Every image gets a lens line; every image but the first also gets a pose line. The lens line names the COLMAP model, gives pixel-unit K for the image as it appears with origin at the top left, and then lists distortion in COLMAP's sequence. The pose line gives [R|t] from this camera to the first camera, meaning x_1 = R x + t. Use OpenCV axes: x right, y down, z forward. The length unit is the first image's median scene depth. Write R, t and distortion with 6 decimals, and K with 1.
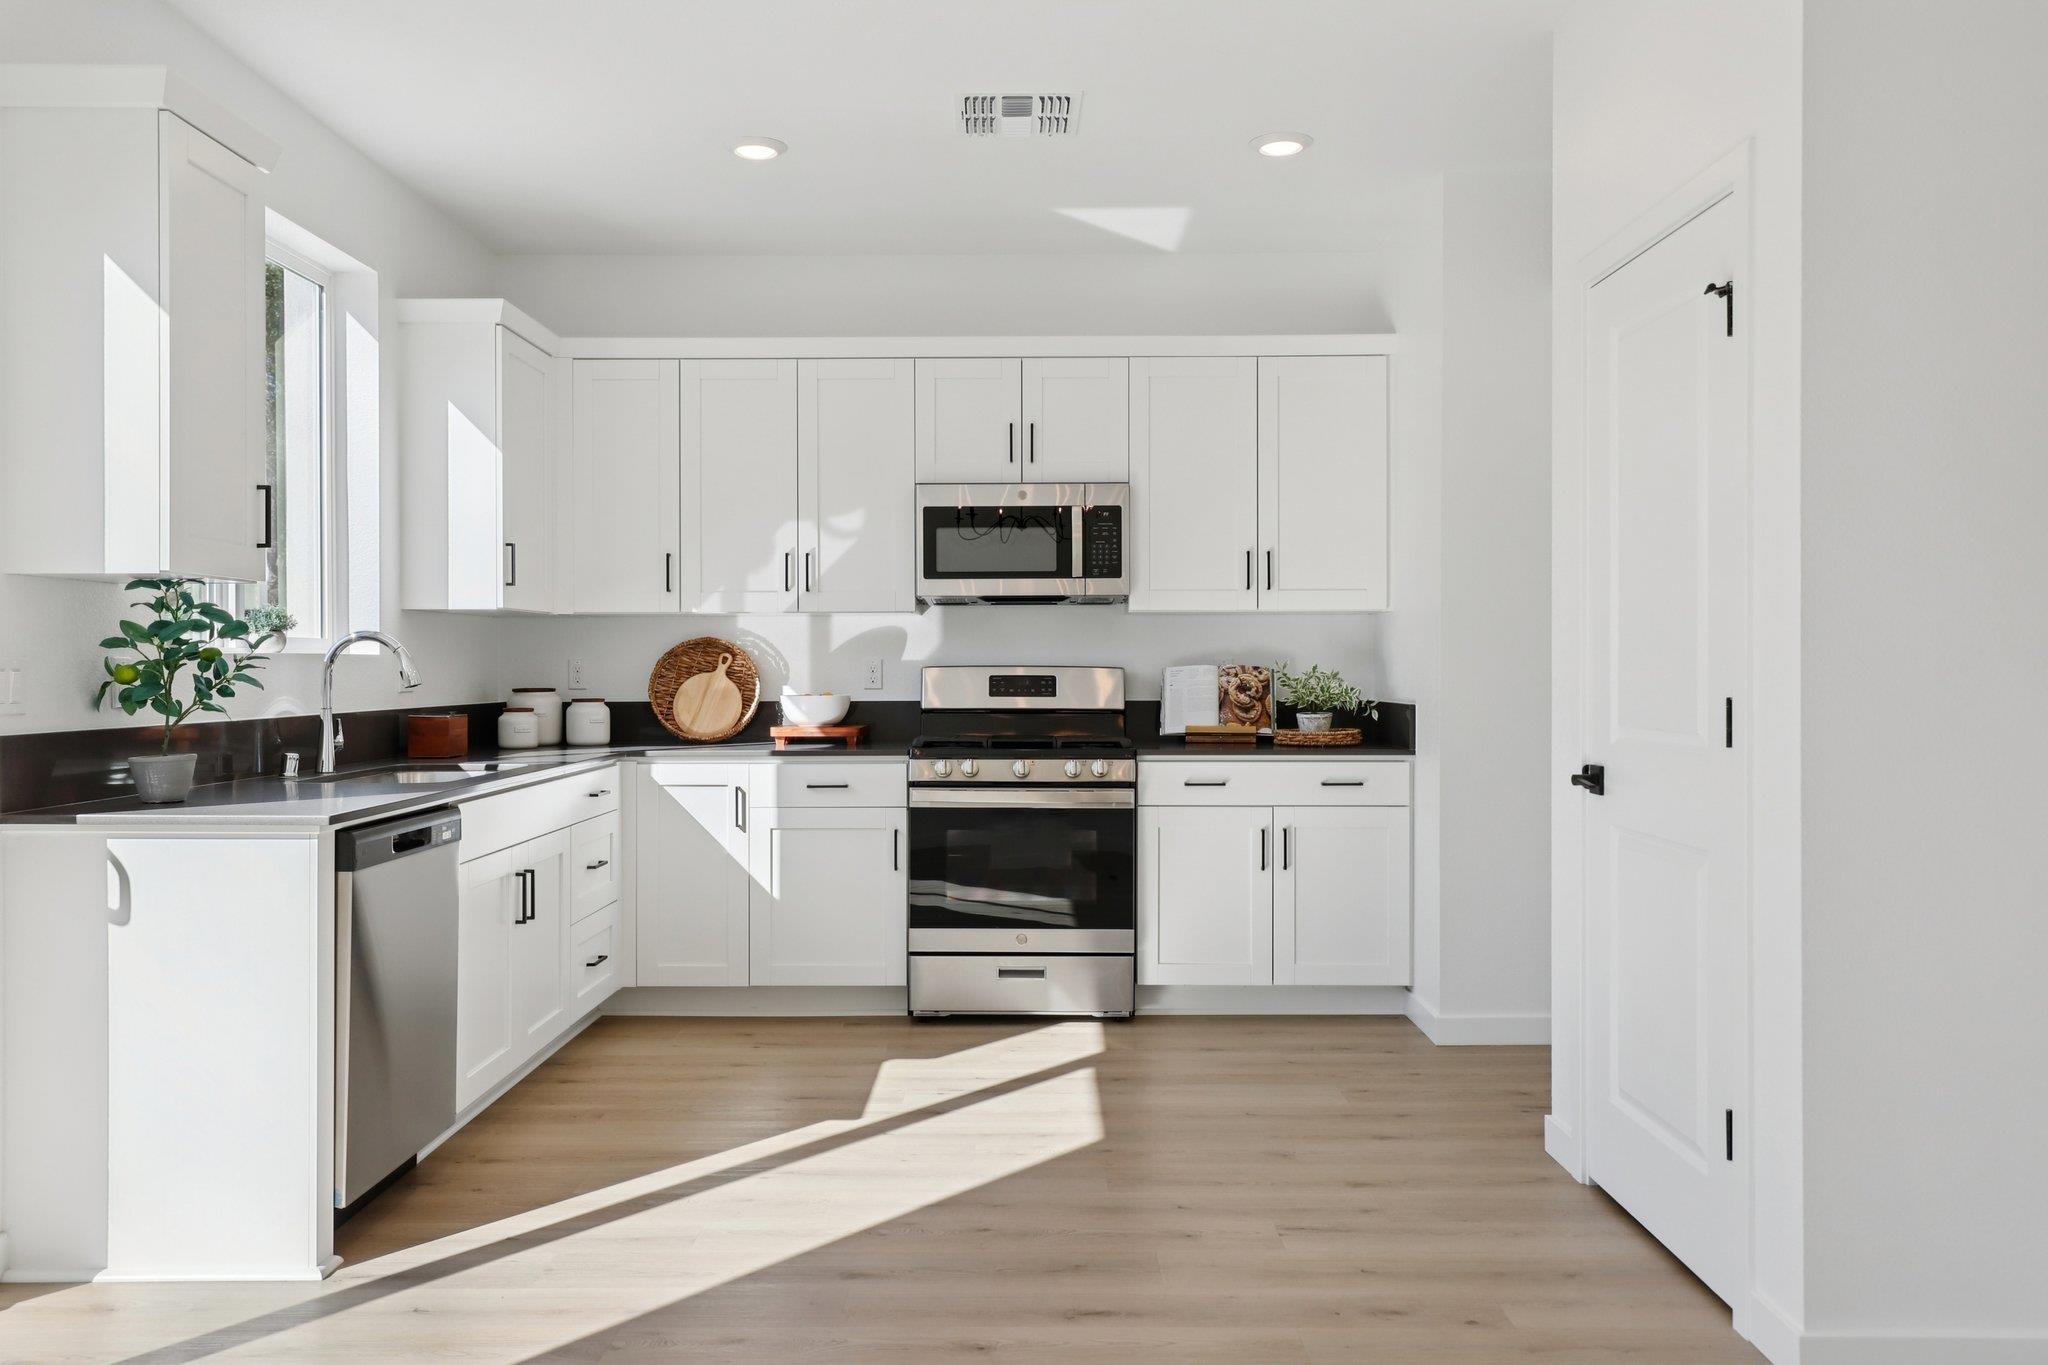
lens RADIAL K [[1570.1, 0, 1016.4], [0, 1570.1, 665.5], [0, 0, 1]] dist [0.019543, -0.004184]
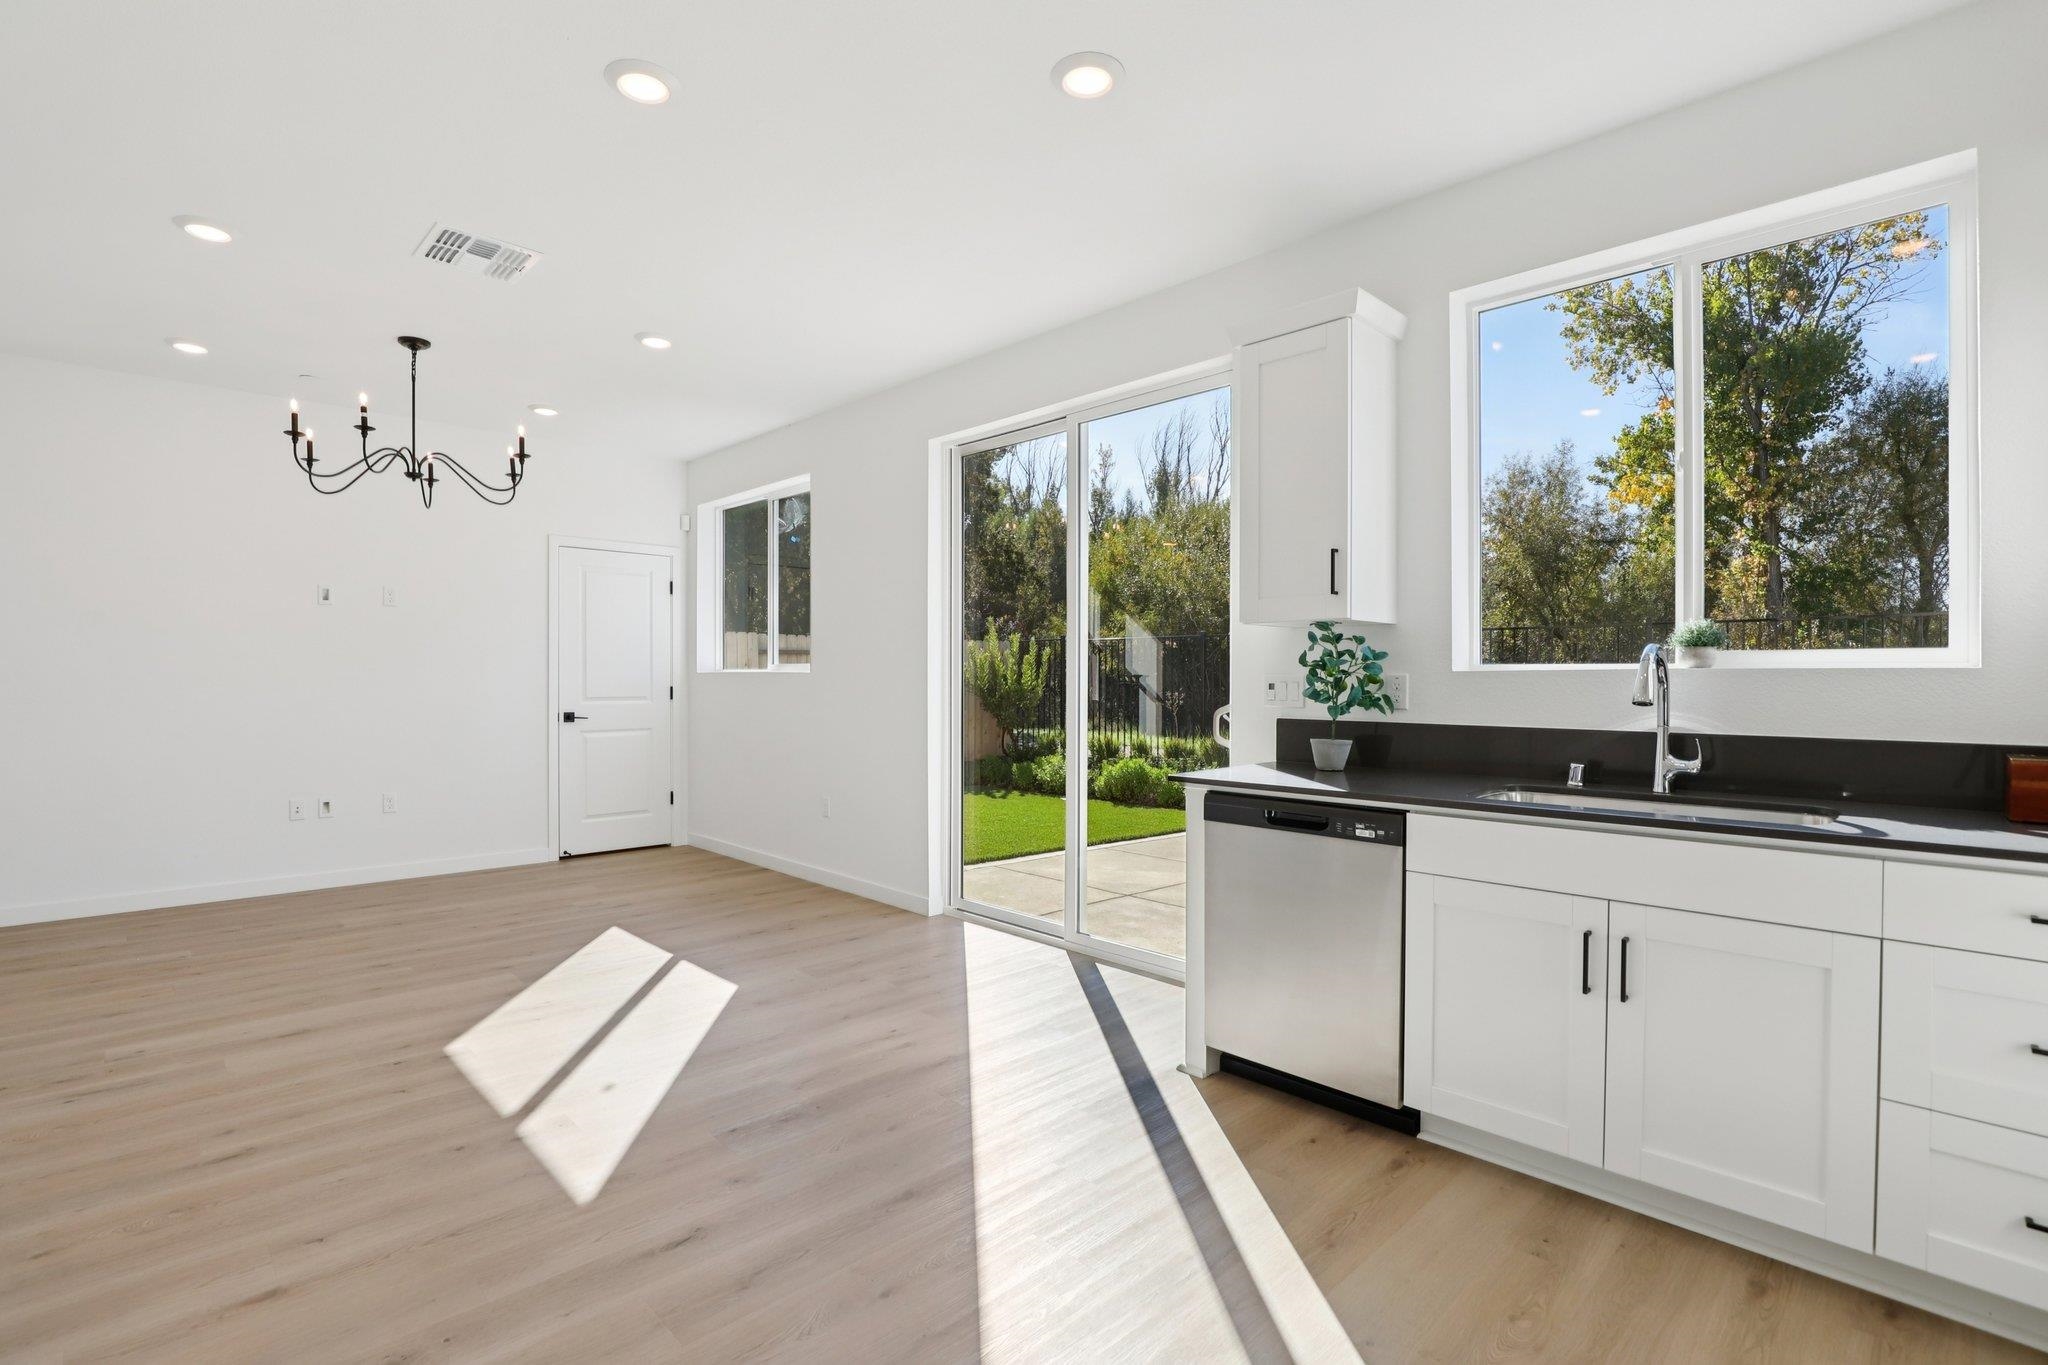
lens RADIAL K [[947.3, 0, 1021.6], [0, 947.3, 682.7], [0, 0, 1]] dist [-0.030835, 0.003387]
pose [[-0.710635, 0.003605, -0.703551, 0.193916], [-0.002048, 0.999972, 0.007192, -0.002230], [0.703558, 0.006552, -0.710608, 0.911117]]
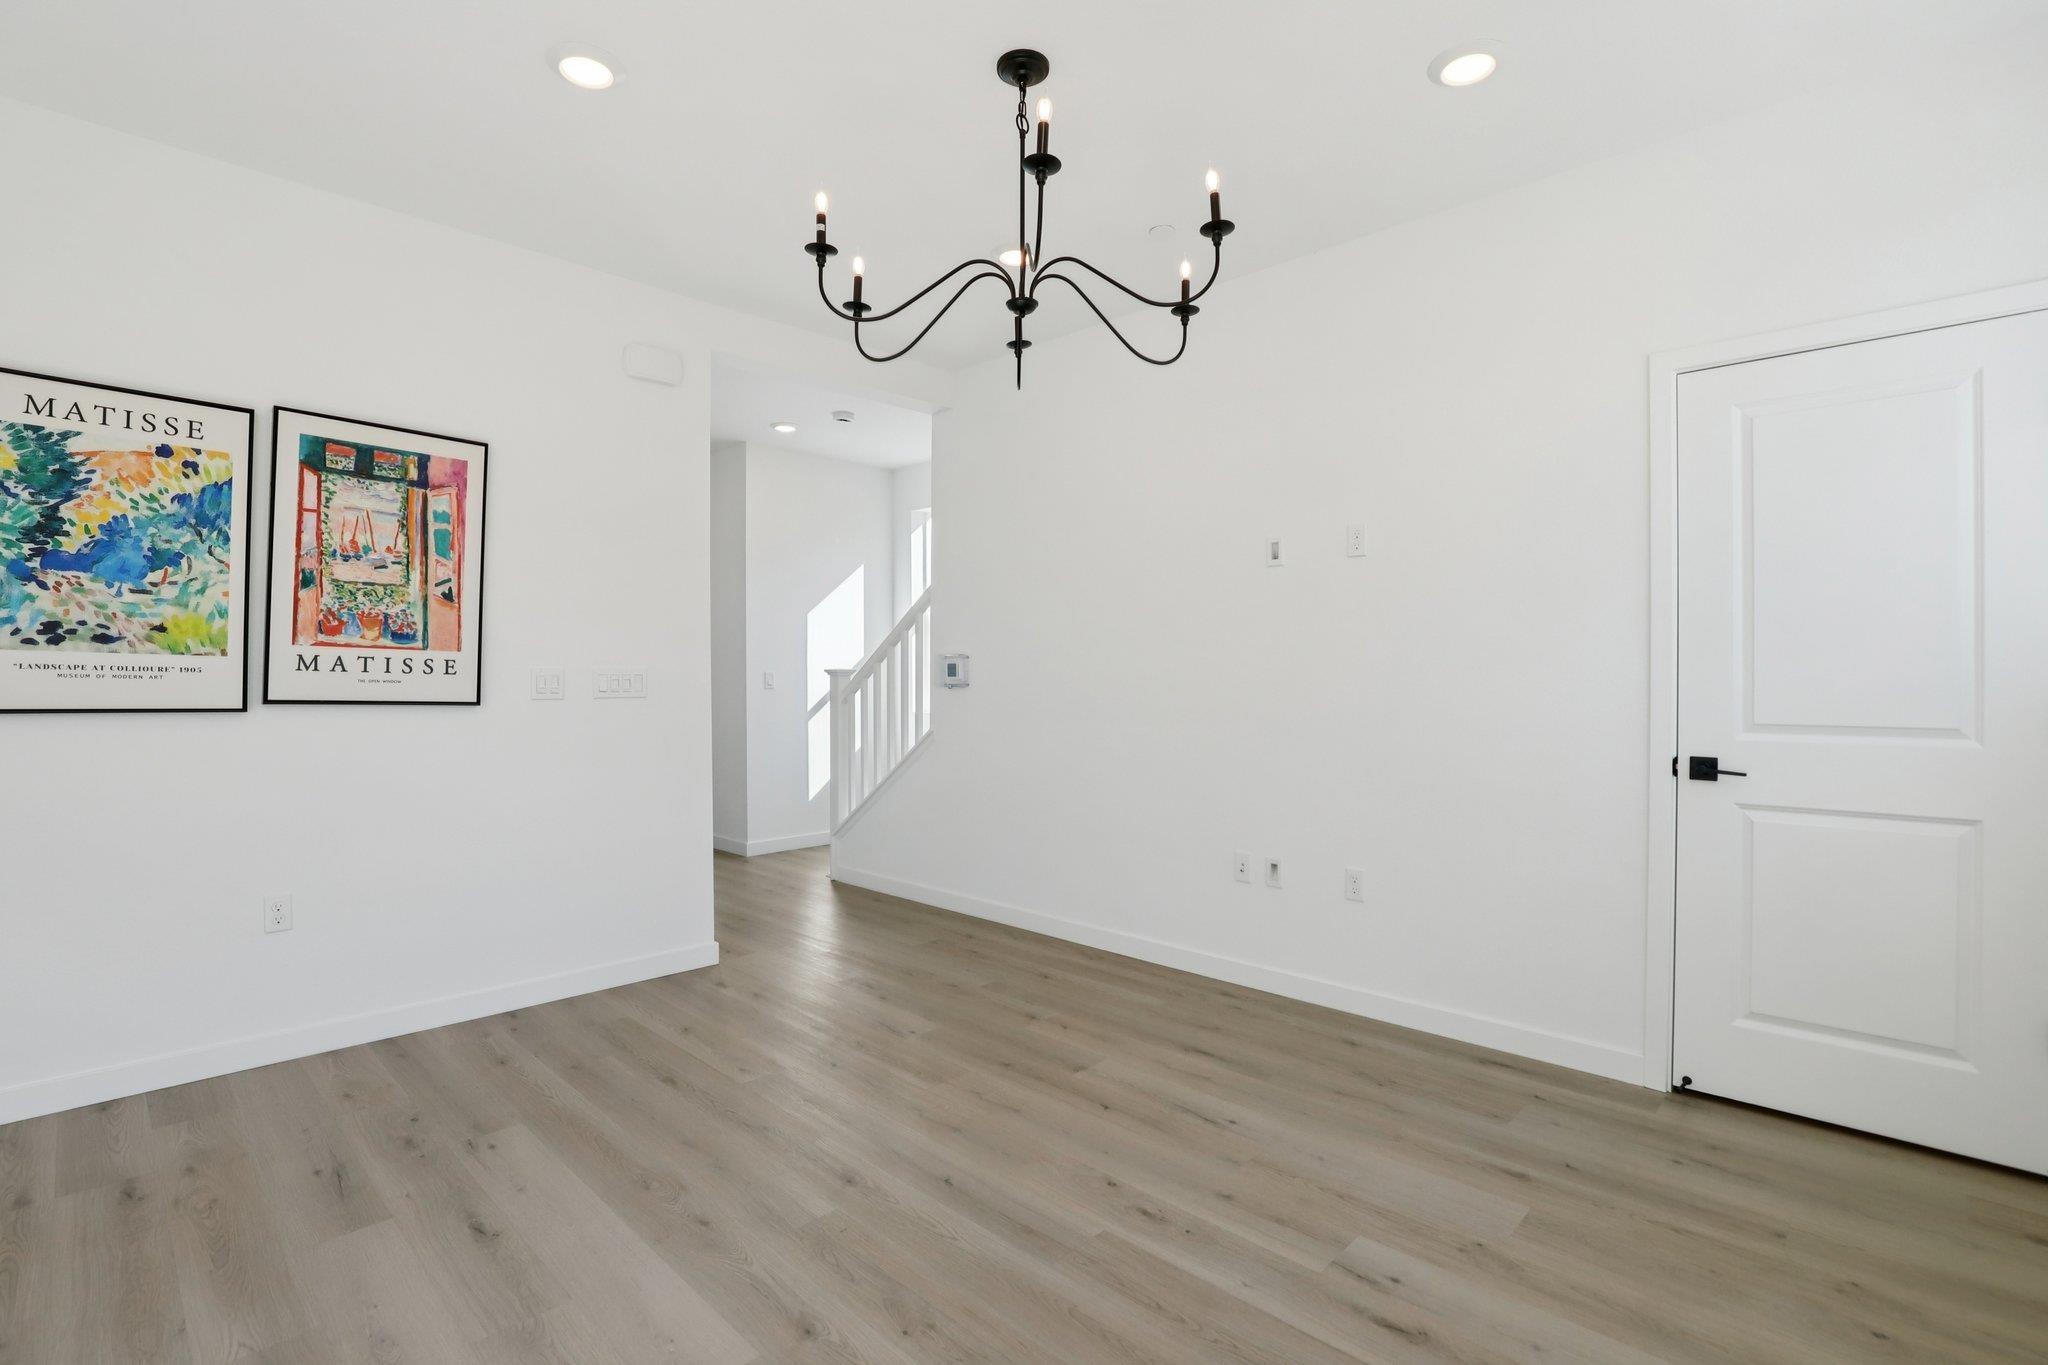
lens RADIAL K [[947.3, 0, 1015.6], [0, 947.3, 684.1], [0, 0, 1]] dist [-0.030835, 0.003387]
pose [[-0.721584, -0.004406, 0.692313, -0.308250], [0.002619, 0.999955, 0.009094, 0.000236], [-0.692322, 0.008376, -0.721540, 0.288928]]
